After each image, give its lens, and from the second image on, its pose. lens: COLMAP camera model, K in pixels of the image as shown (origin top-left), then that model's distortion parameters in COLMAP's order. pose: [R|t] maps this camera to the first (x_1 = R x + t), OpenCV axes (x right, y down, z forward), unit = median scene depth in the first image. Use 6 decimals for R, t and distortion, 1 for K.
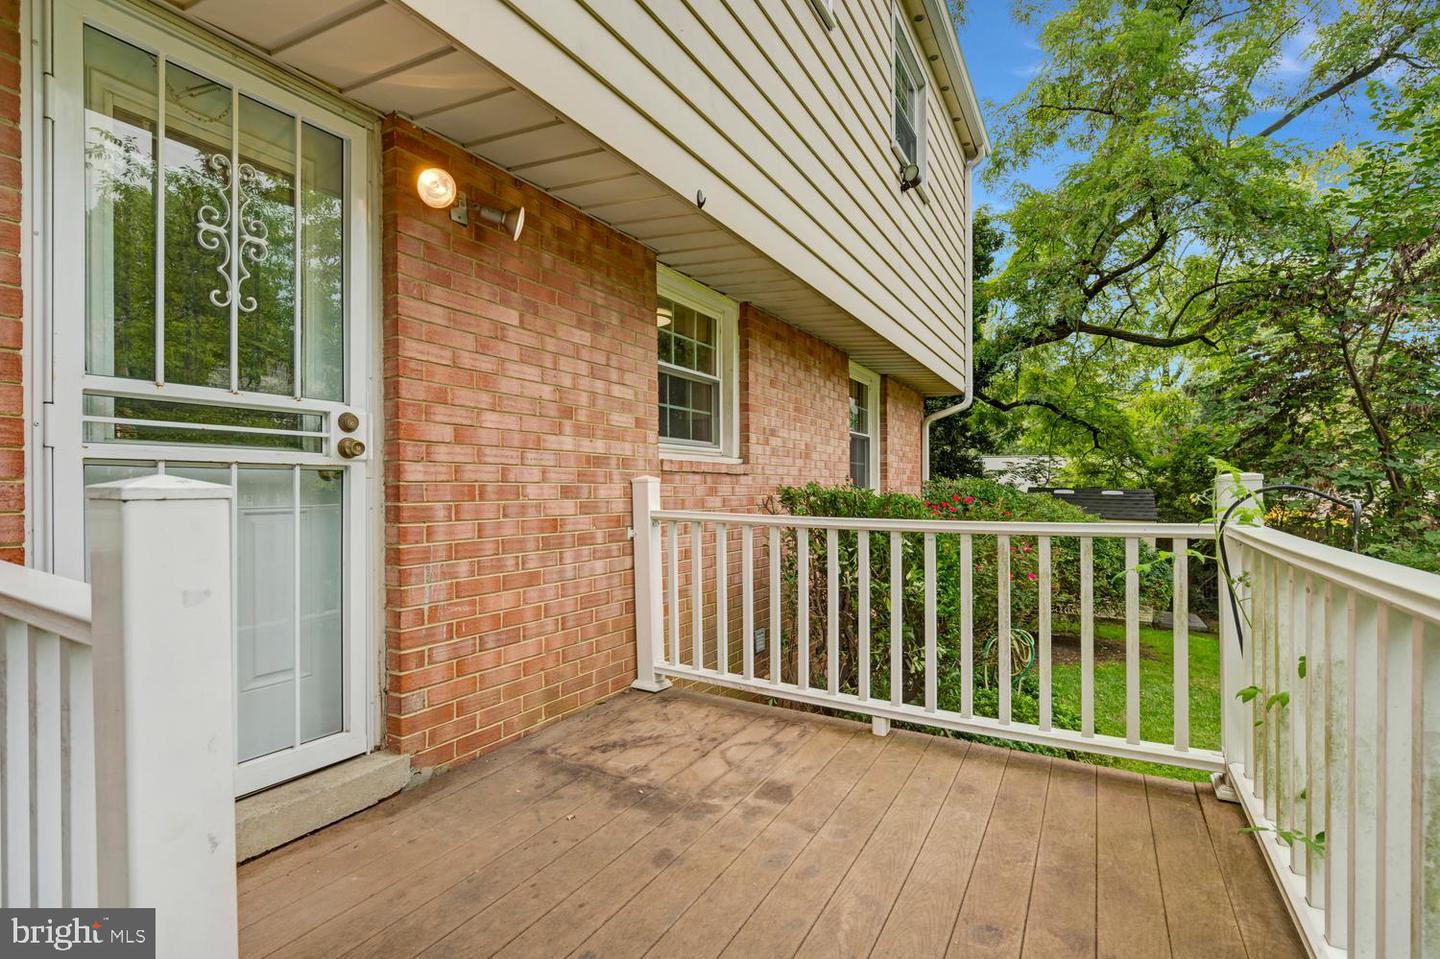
lens RADIAL K [[658.4, 0, 720.0], [0, 658.4, 479.5], [0, 0, 1]] dist [-0.000543, -0.000144]
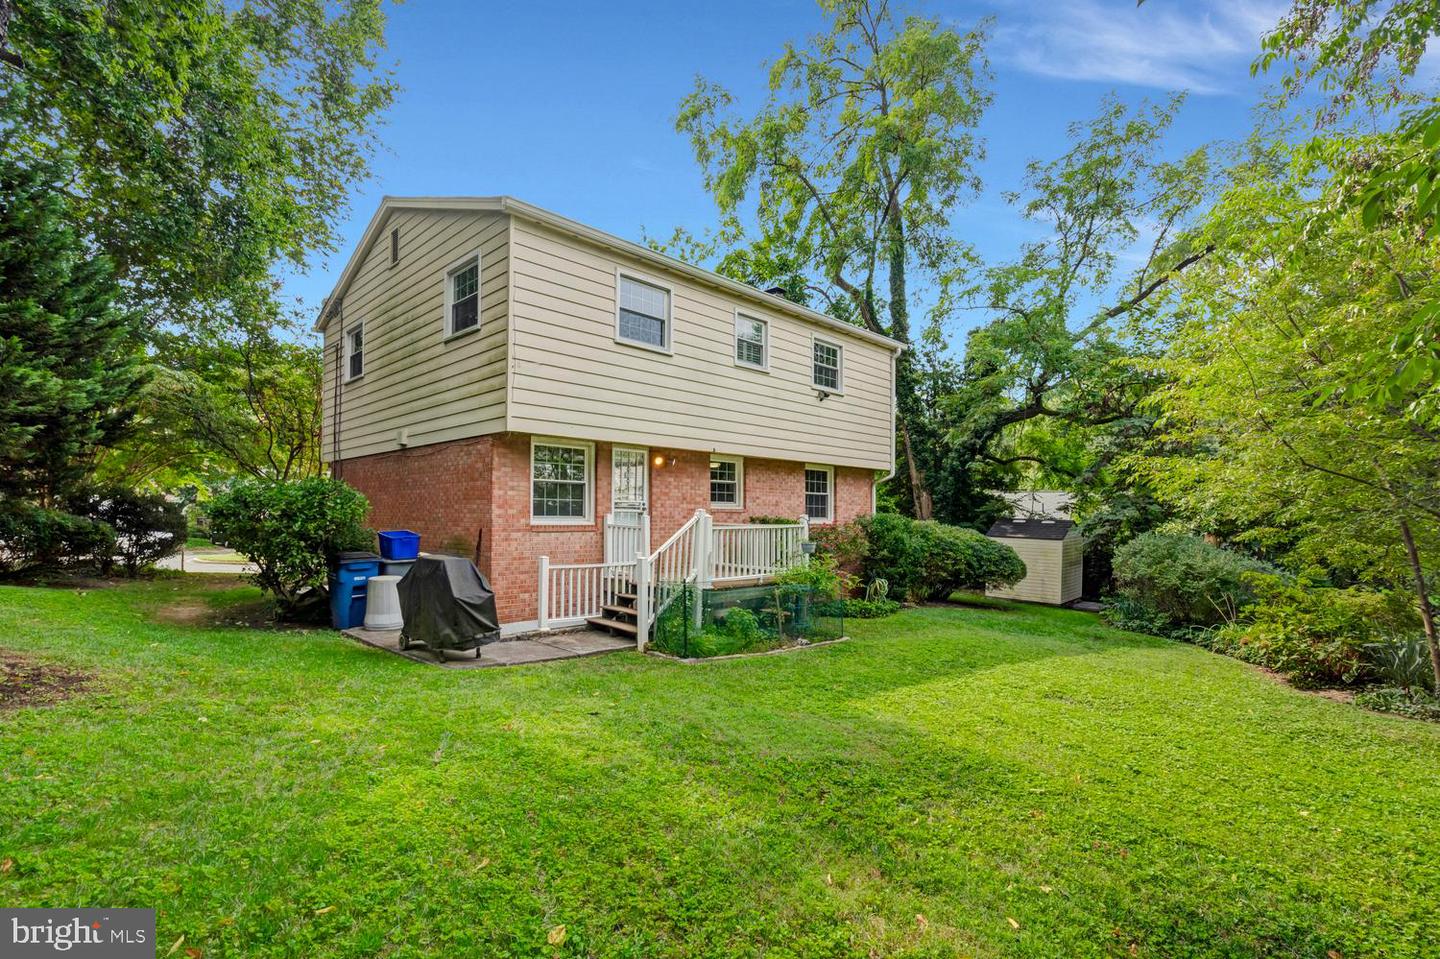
lens RADIAL K [[658.4, 0, 720.0], [0, 658.4, 479.5], [0, 0, 1]] dist [-0.000543, -0.000144]
pose [[0.969442, 0.002670, -0.245307, 0.989767], [-0.011694, 0.999307, -0.035337, -0.073736], [0.245042, 0.037126, 0.968801, -2.944354]]
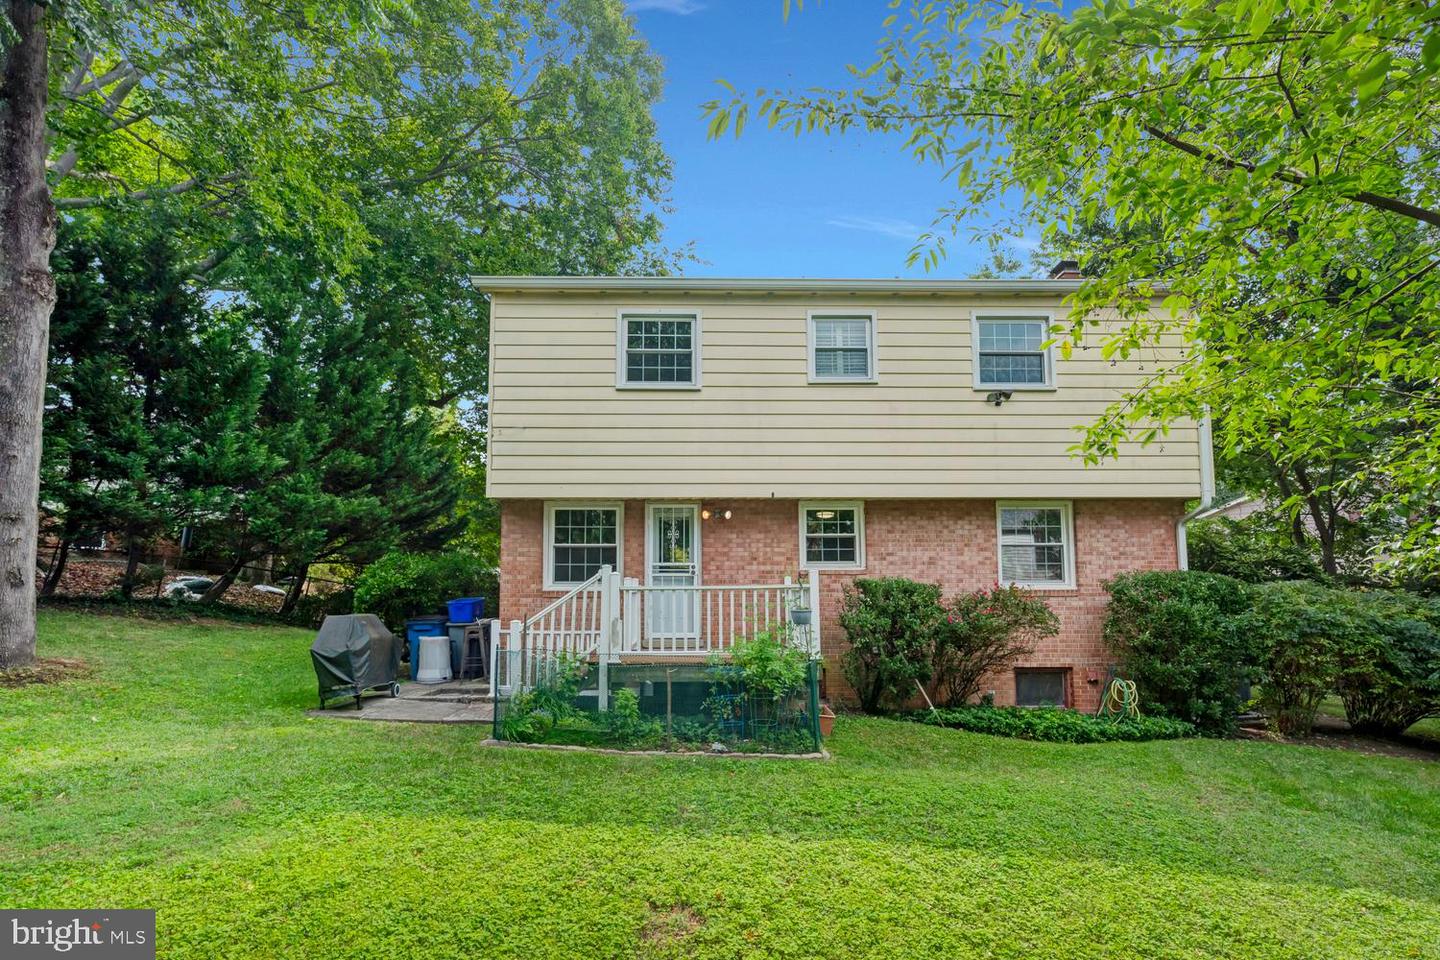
lens RADIAL K [[655.7, 0, 721.3], [0, 655.7, 540.5], [0, 0, 1]] dist [0.000875, 0.000184]
pose [[0.520220, -0.074870, -0.850744, 2.507786], [0.013874, 0.996759, -0.079236, 0.071424], [0.853920, 0.029417, 0.519573, -0.919243]]
